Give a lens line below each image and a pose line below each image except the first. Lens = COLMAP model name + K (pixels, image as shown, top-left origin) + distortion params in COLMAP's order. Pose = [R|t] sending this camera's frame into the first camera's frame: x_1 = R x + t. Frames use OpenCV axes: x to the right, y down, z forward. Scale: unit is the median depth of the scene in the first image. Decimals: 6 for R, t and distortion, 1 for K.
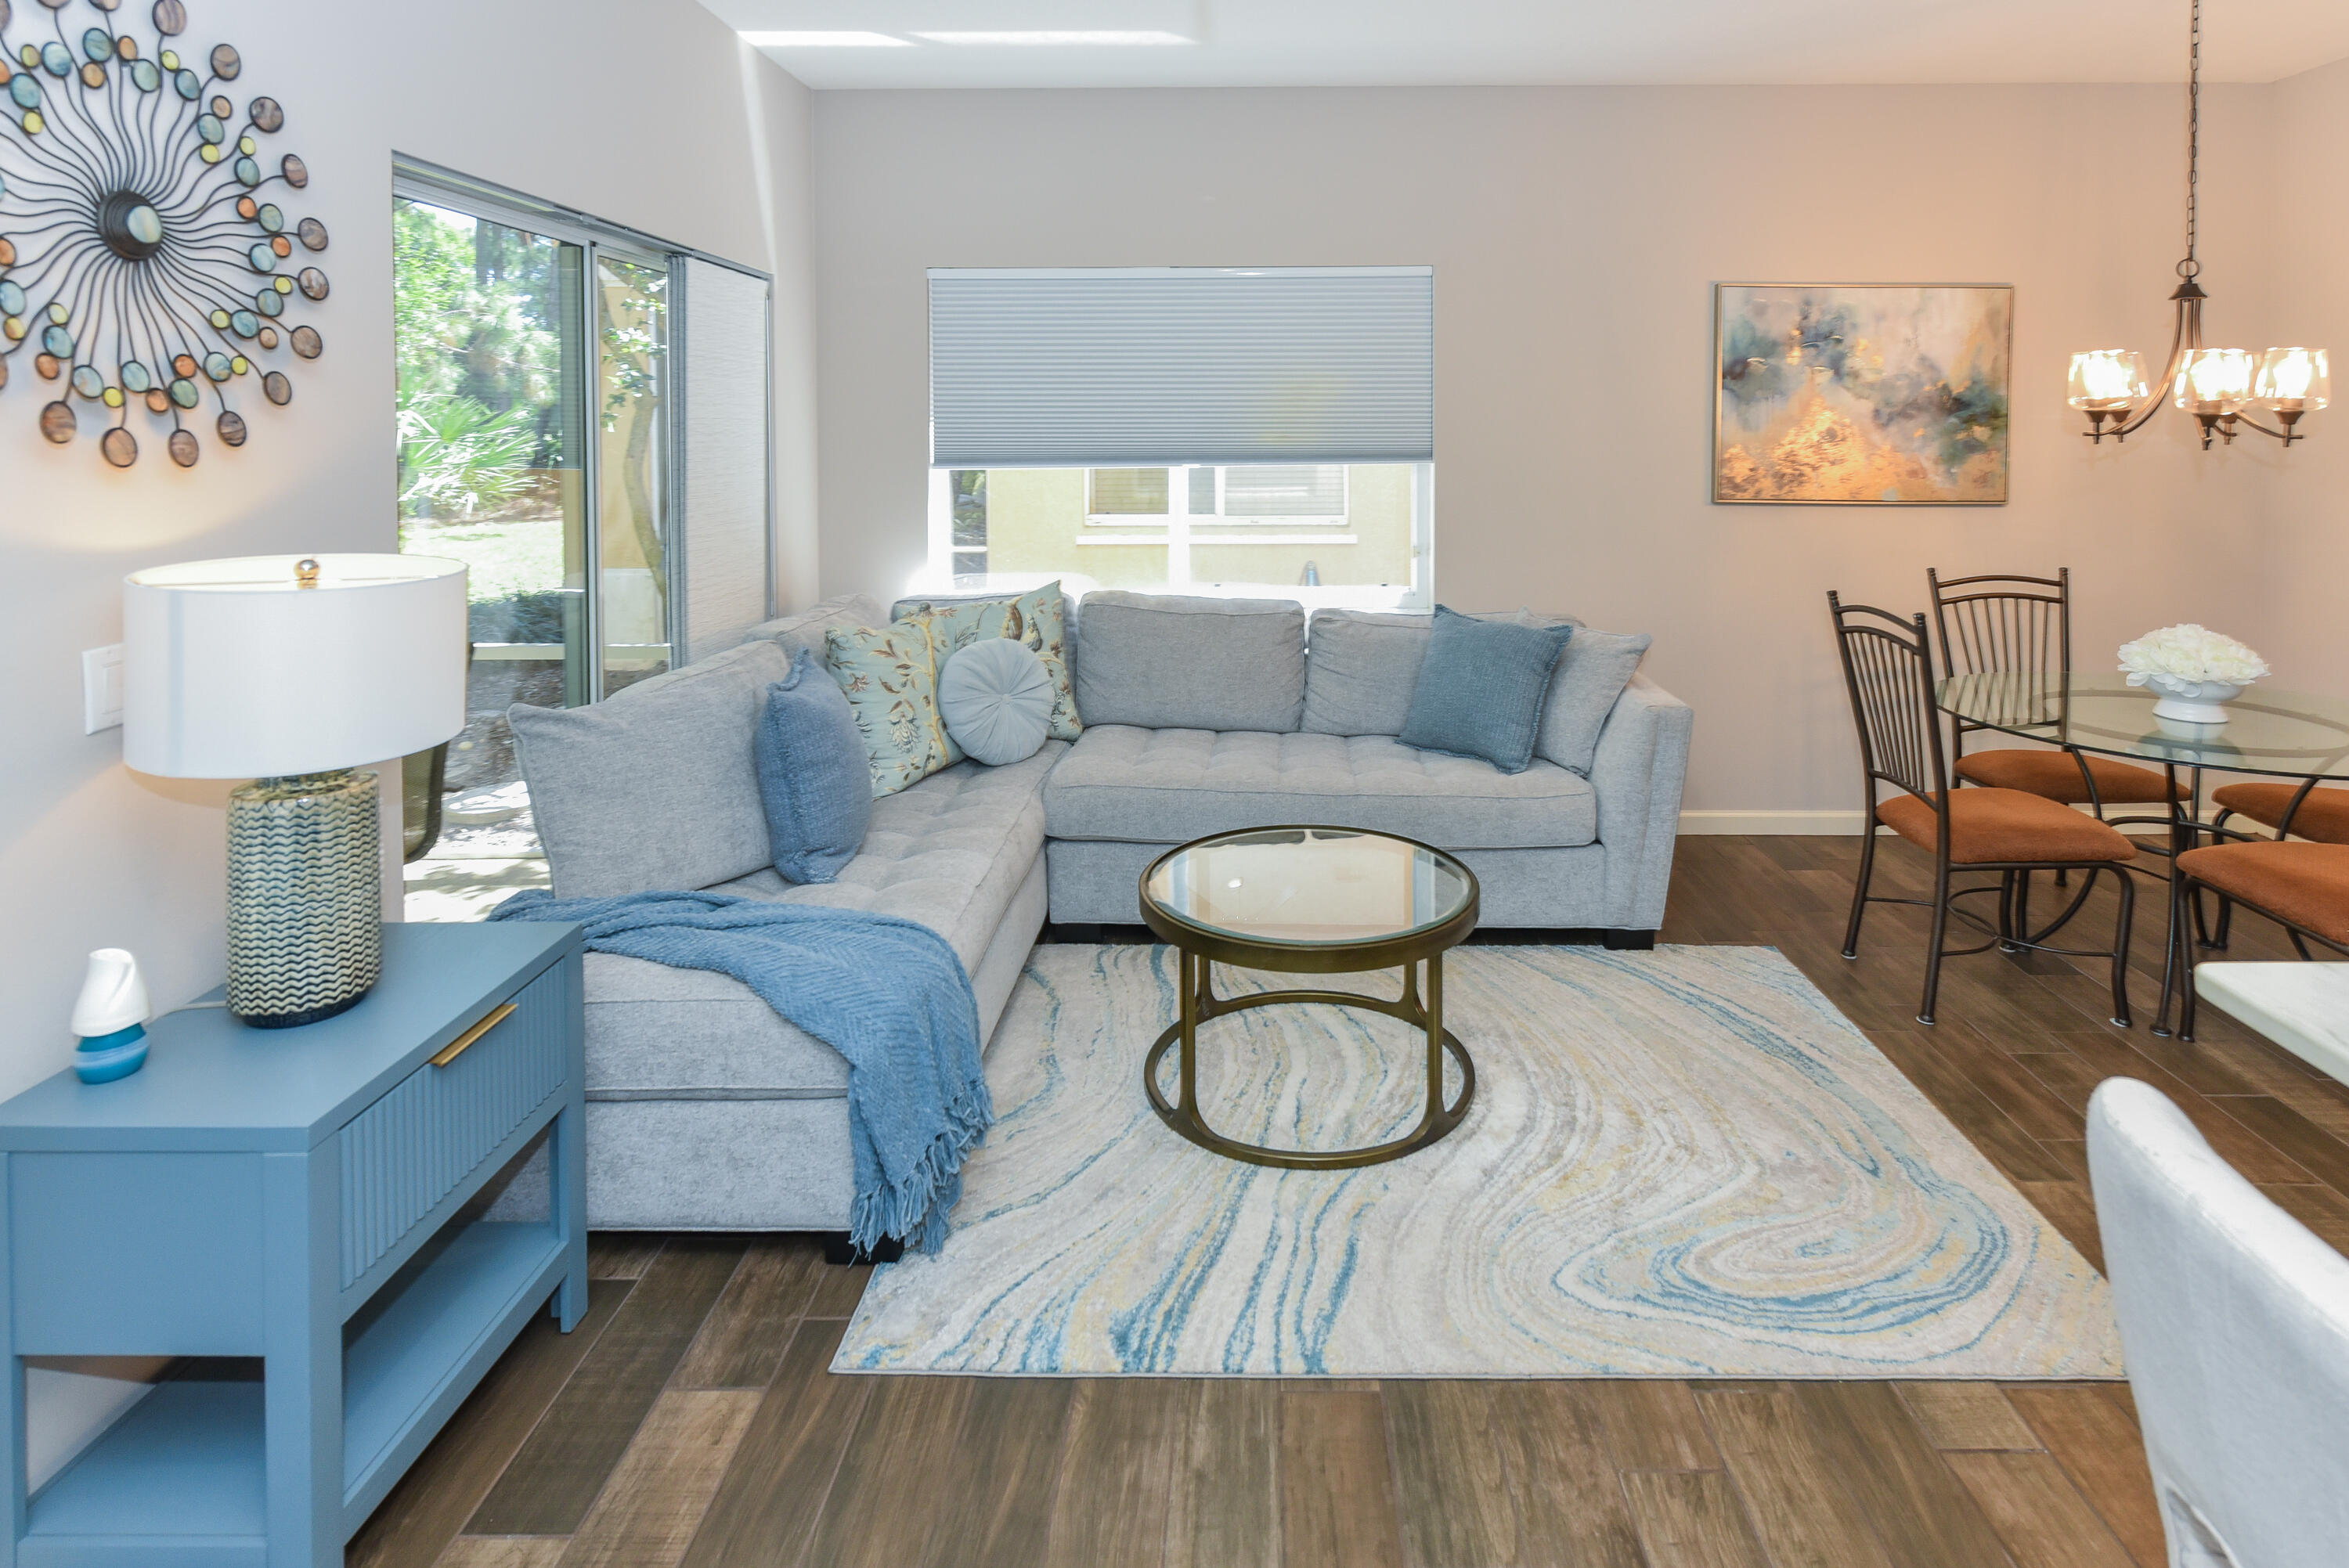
lens RADIAL K [[1198.6, 0, 1239.0], [0, 1198.6, 484.2], [0, 0, 1]] dist [0.009047, -0.003552]
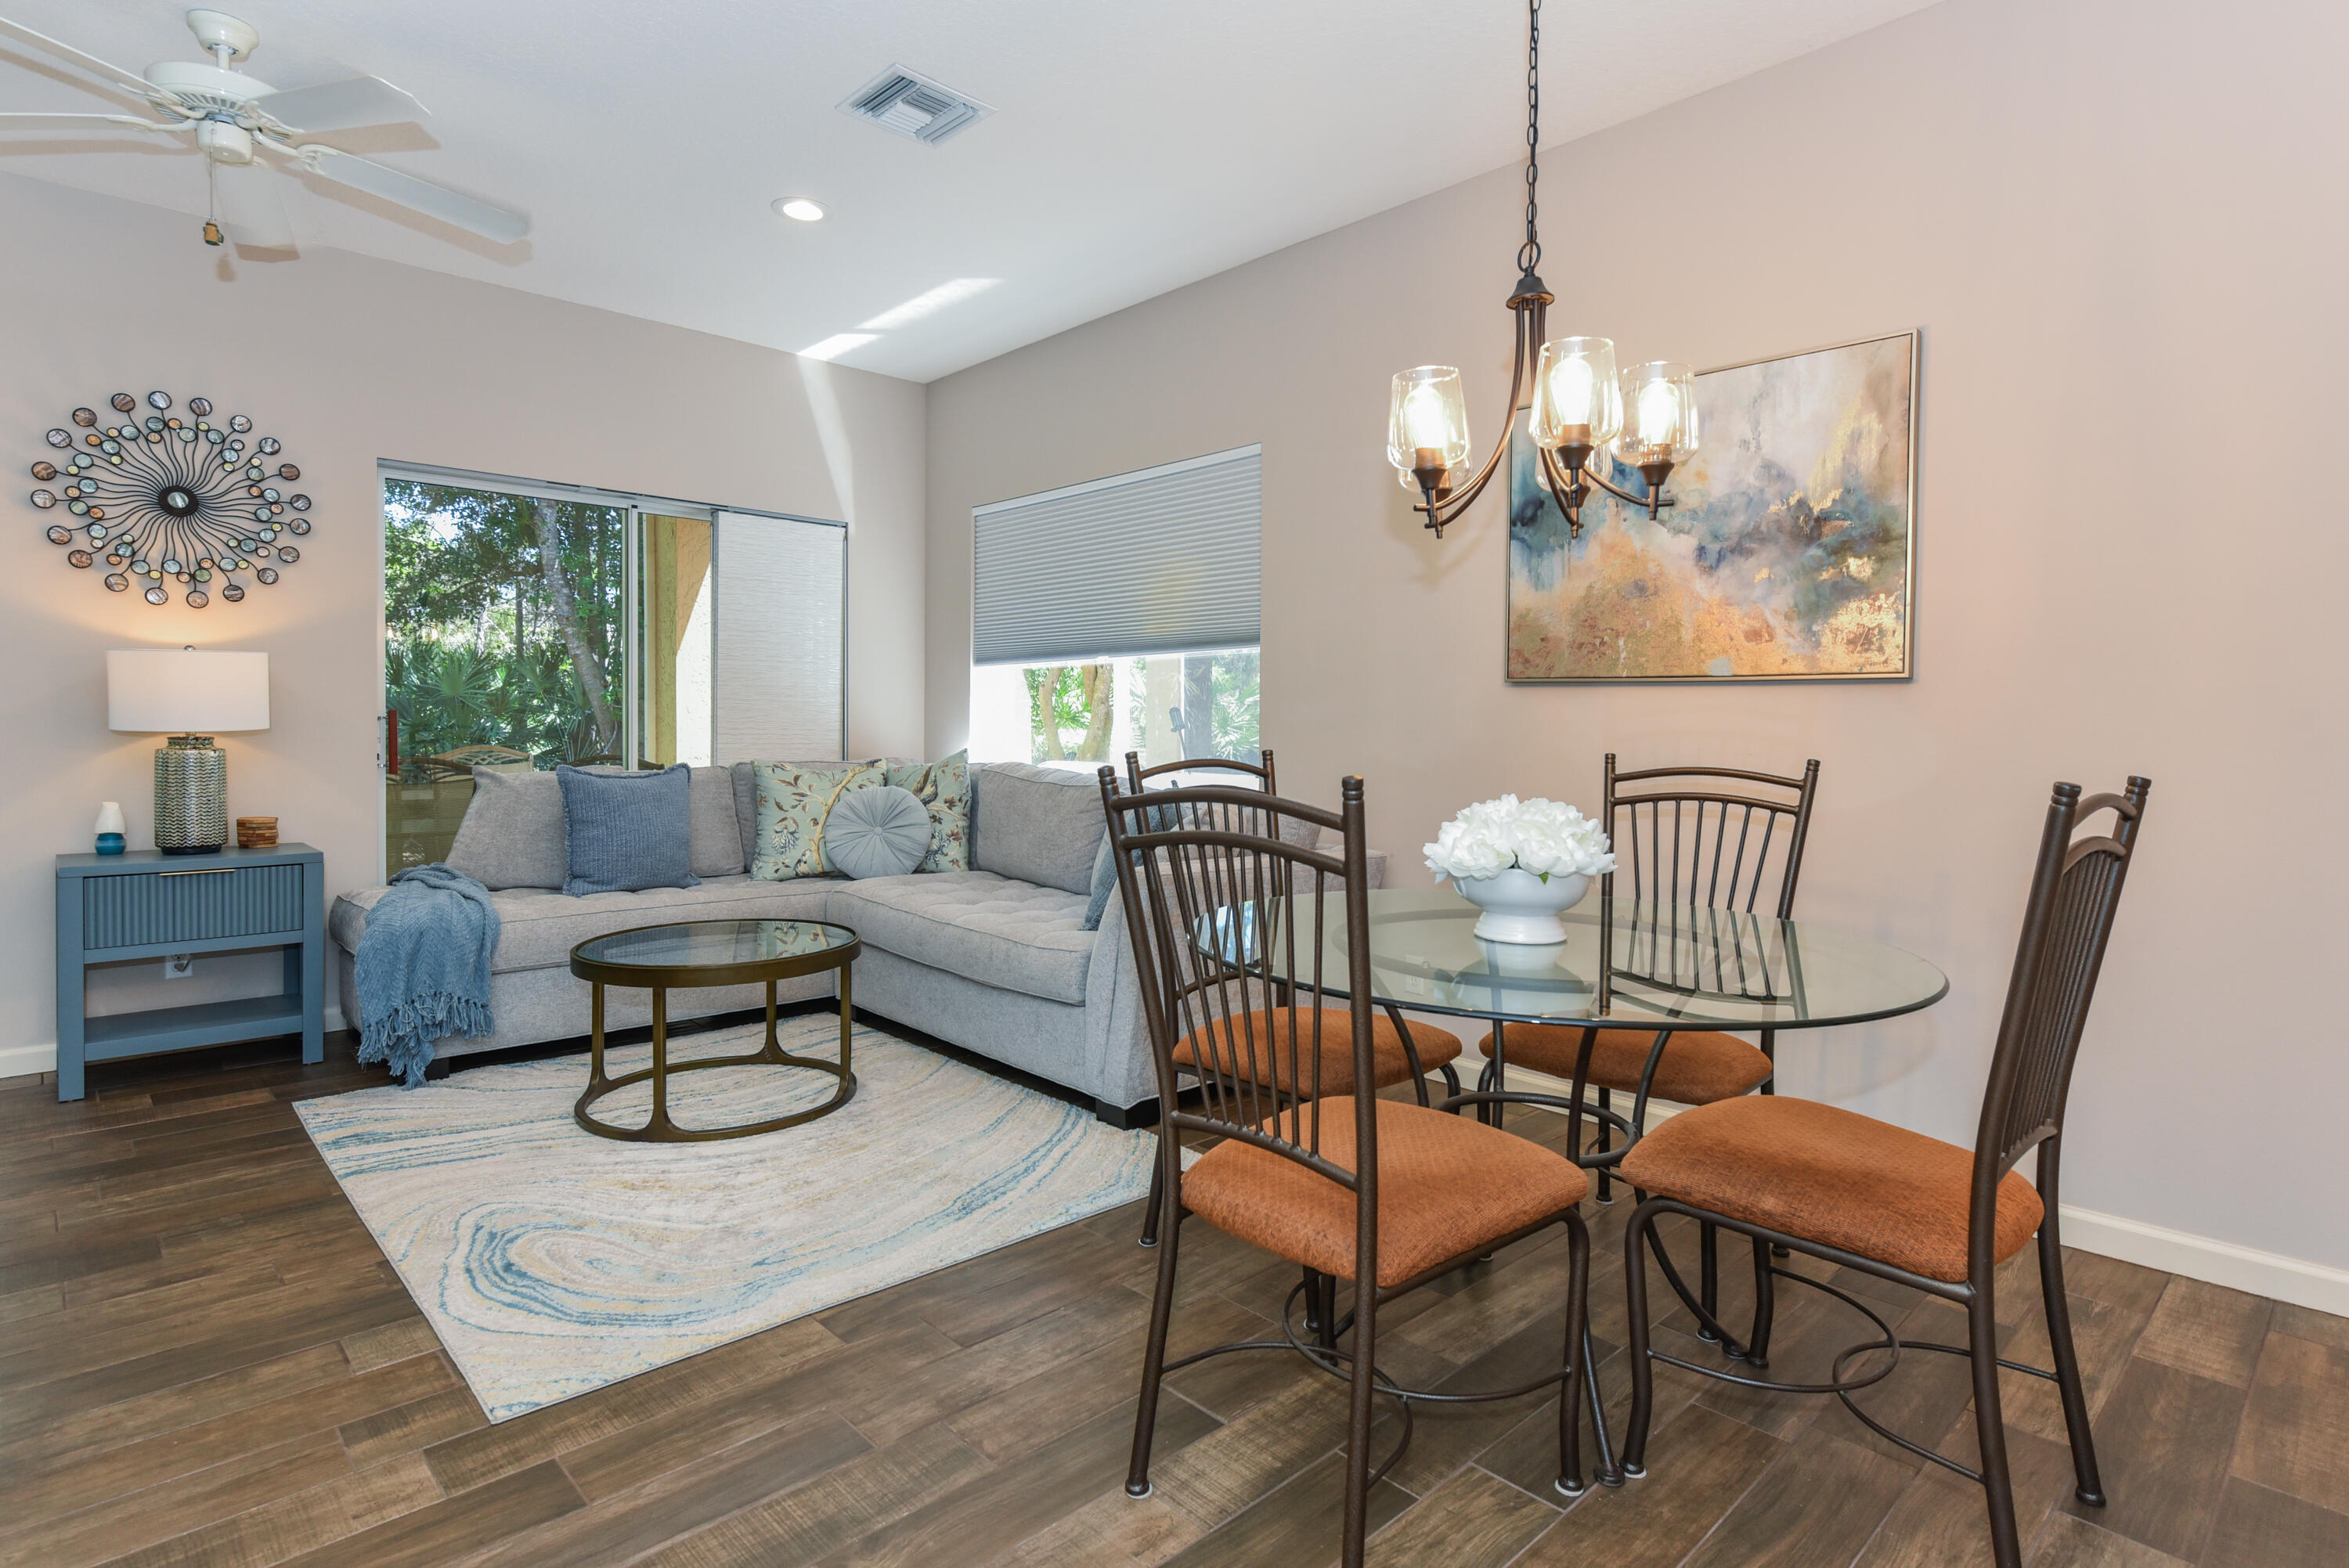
lens RADIAL K [[1198.6, 0, 1170.6], [0, 1198.6, 744.4], [0, 0, 1]] dist [0.009047, -0.003552]
pose [[0.707631, 0.025107, -0.706136, 1.117281], [-0.043706, 0.999010, -0.008278, 0.100847], [0.705229, 0.036720, 0.708028, 0.395376]]
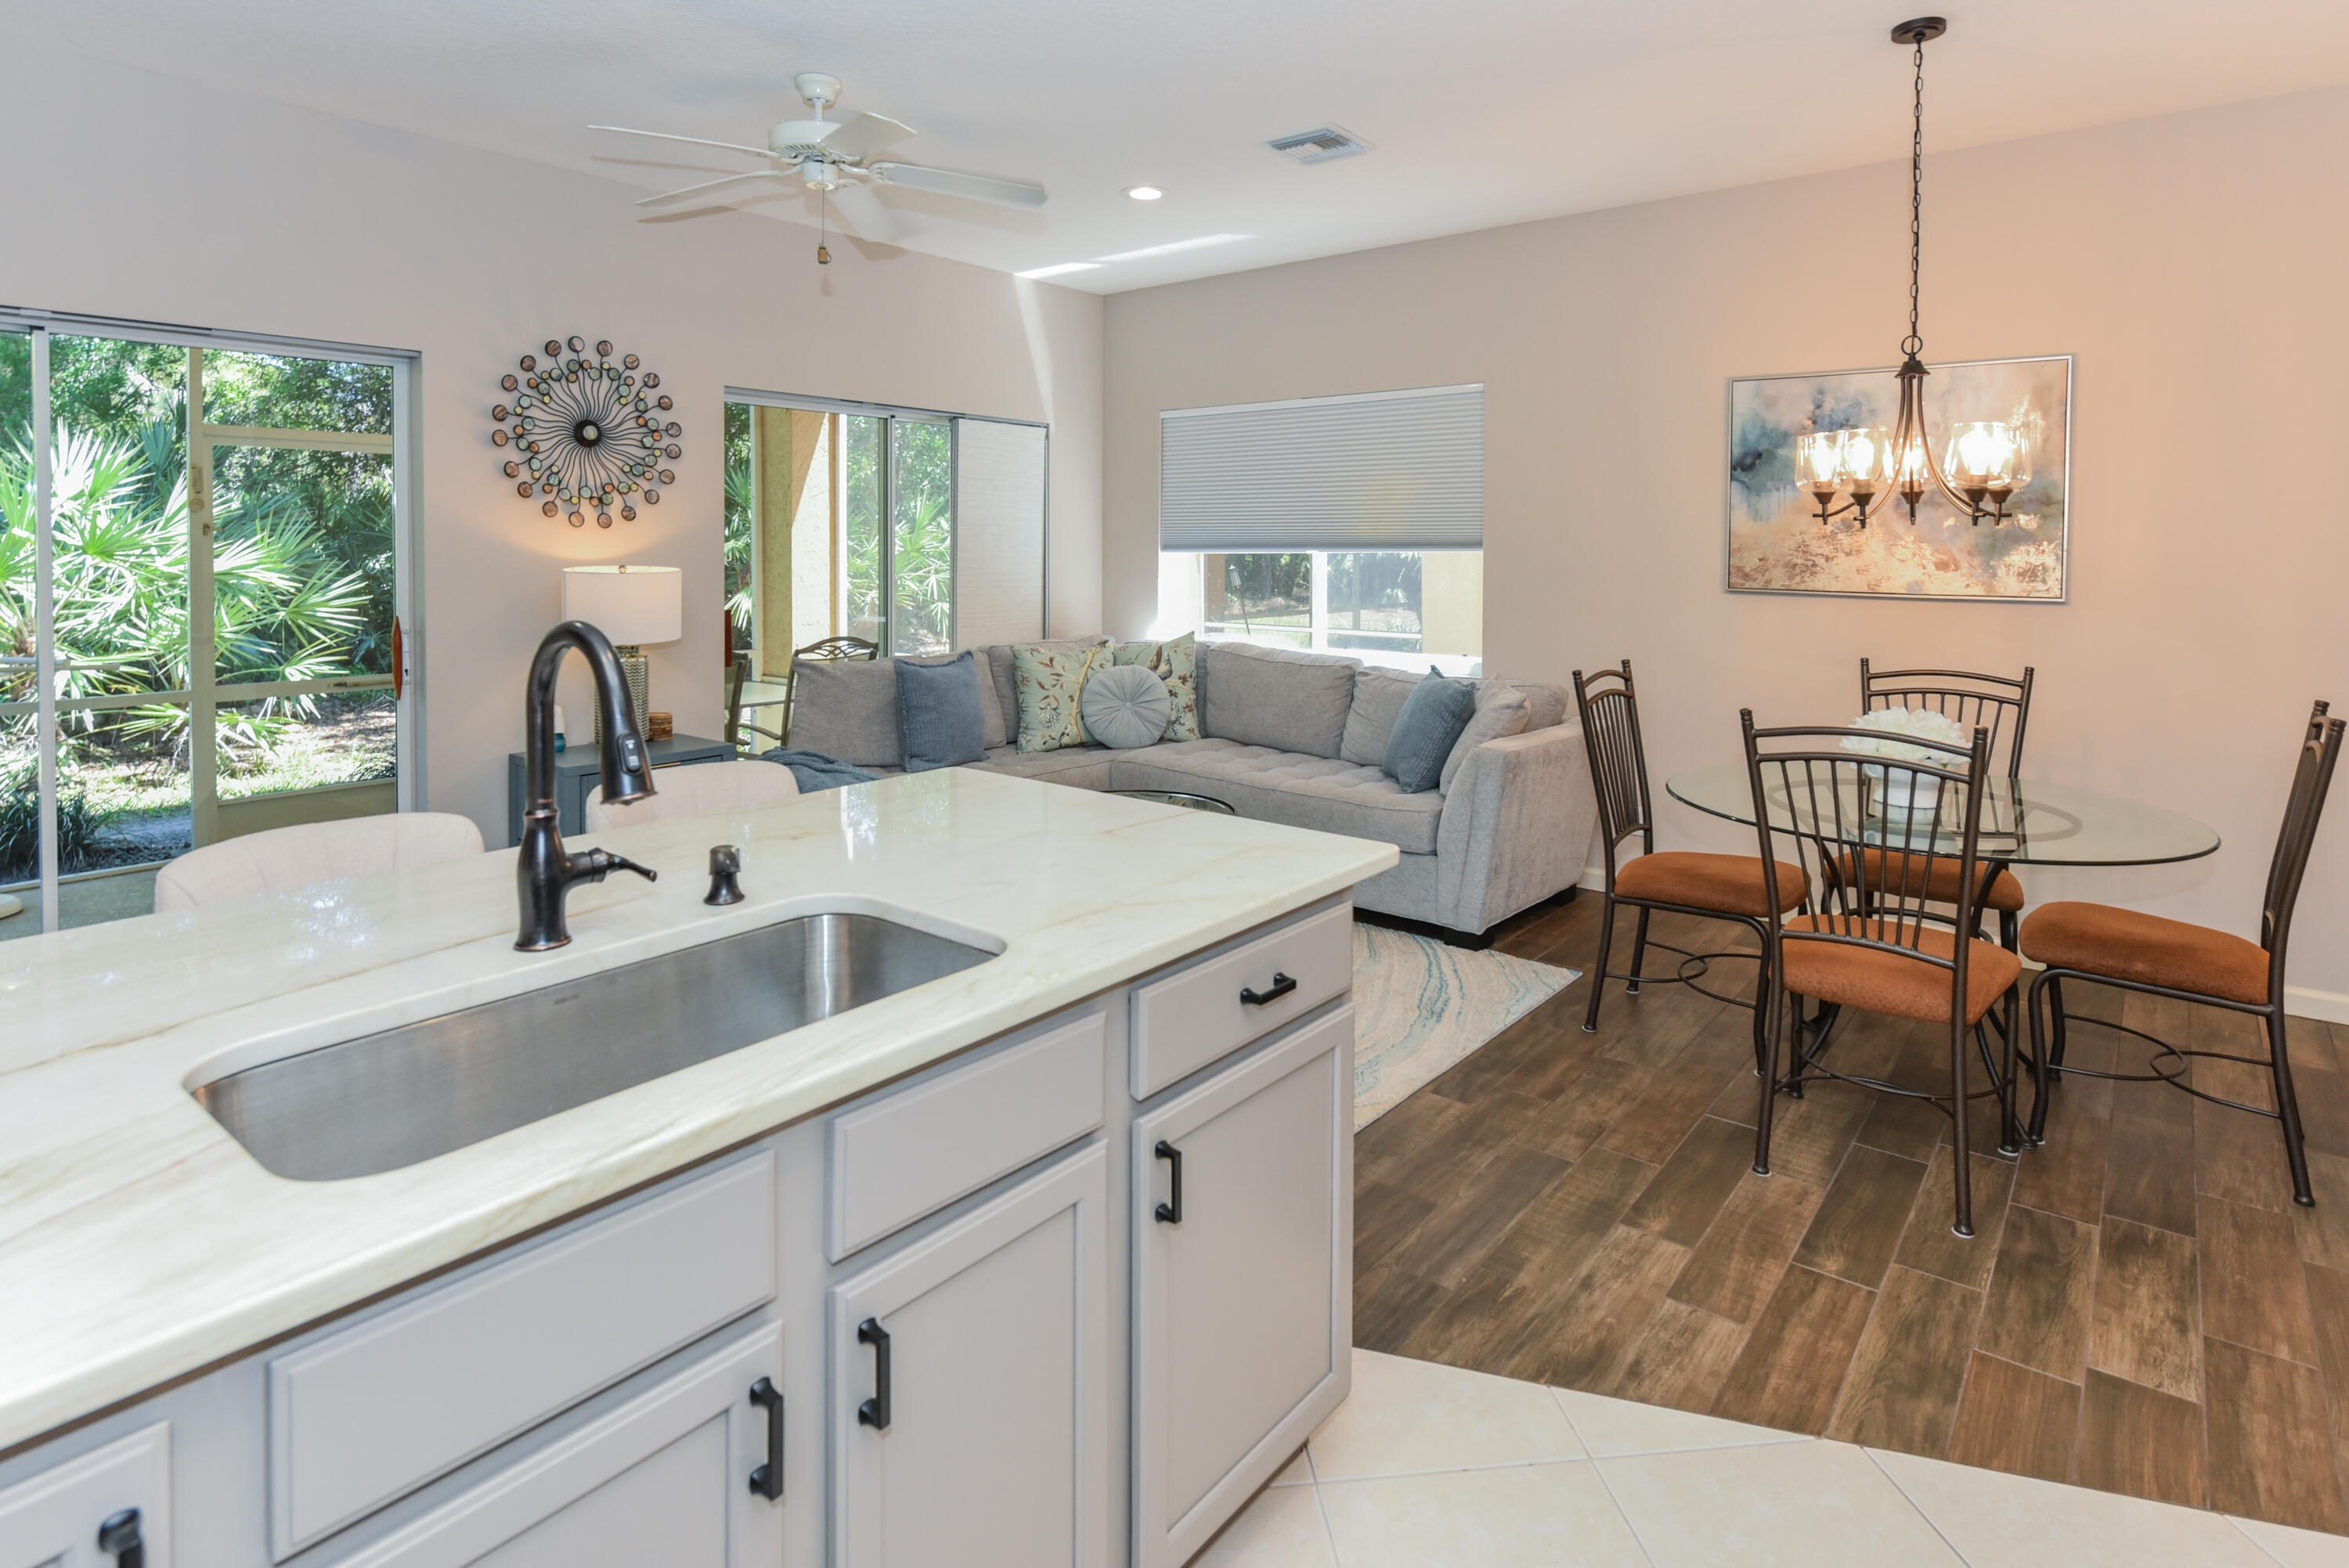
lens RADIAL K [[1198.6, 0, 1195.2], [0, 1198.6, 579.5], [0, 0, 1]] dist [0.009047, -0.003552]
pose [[0.797329, 0.023727, -0.603078, 0.913849], [-0.033944, 0.999408, -0.005557, 0.037330], [0.602589, 0.024902, 0.797663, -0.142401]]
